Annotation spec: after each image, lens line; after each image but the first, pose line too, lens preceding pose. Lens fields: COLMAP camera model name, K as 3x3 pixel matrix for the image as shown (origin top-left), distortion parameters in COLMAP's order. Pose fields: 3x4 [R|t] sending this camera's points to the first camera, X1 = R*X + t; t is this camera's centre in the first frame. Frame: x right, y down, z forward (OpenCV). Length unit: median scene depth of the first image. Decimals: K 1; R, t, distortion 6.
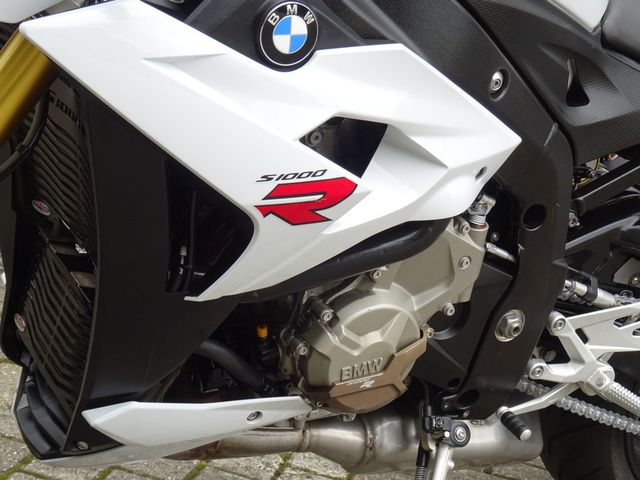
lens RADIAL K [[1343.0, 0, 320.3], [0, 1343.0, 239.5], [0, 0, 1]] dist [0.008504, 0.000000]
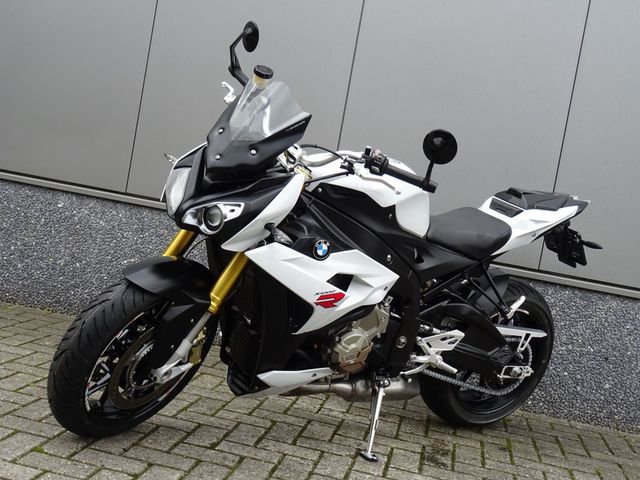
lens RADIAL K [[790.4, 0, 321.5], [0, 790.4, 240.2], [0, 0, 1]] dist [0.022924, 0.000000]
pose [[0.998741, -0.049755, 0.006340, -0.028375], [0.050149, 0.992799, -0.108793, 0.027056], [-0.000881, 0.108974, 0.994044, -0.730822]]
